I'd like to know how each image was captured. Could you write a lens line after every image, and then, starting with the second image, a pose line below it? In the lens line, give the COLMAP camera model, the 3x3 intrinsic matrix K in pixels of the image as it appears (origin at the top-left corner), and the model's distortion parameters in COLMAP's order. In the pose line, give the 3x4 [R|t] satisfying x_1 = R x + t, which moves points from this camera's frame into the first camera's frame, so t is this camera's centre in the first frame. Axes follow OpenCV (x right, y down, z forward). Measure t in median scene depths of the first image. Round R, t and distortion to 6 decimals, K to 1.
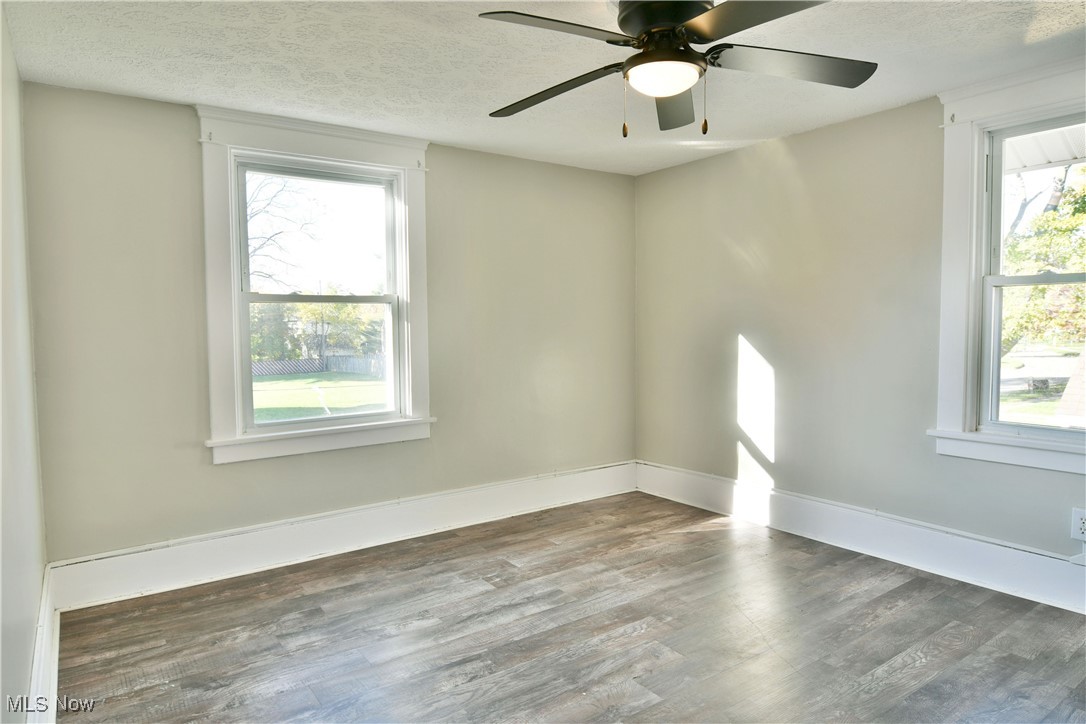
lens RADIAL K [[656.4, 0, 540.4], [0, 656.4, 362.8], [0, 0, 1]] dist [-0.014476, -0.003641]
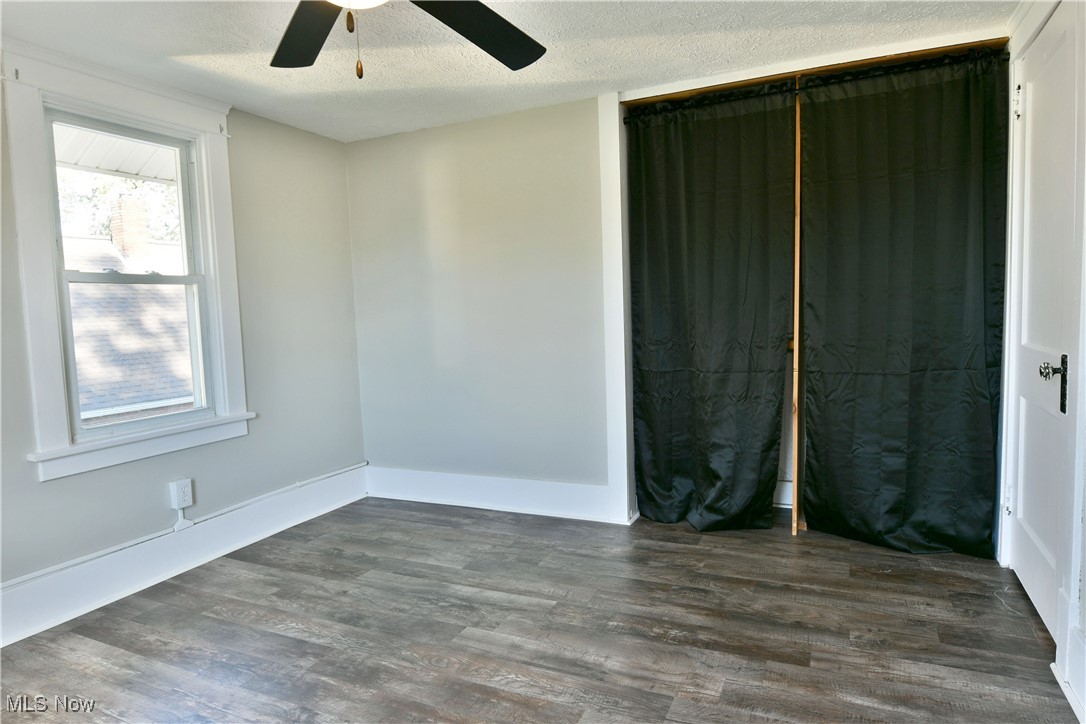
lens RADIAL K [[656.4, 0, 540.4], [0, 656.4, 362.8], [0, 0, 1]] dist [-0.014476, -0.003641]
pose [[-0.491888, -0.045774, 0.869454, -0.440070], [0.089555, 0.990660, 0.102820, -0.040299], [-0.866040, 0.128439, -0.483195, 0.905010]]
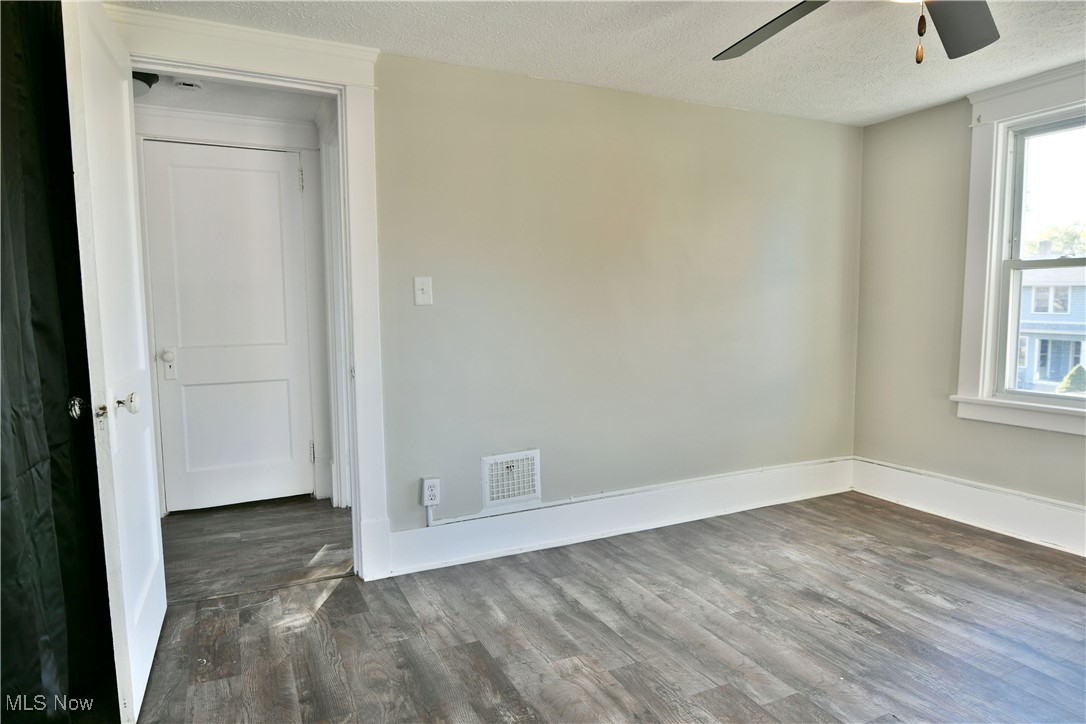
lens RADIAL K [[656.4, 0, 540.4], [0, 656.4, 362.8], [0, 0, 1]] dist [-0.014476, -0.003641]
pose [[-0.175463, 0.100677, -0.979325, 0.782419], [-0.042324, 0.993066, 0.109673, -0.032982], [0.983576, 0.060692, -0.169986, 0.523755]]
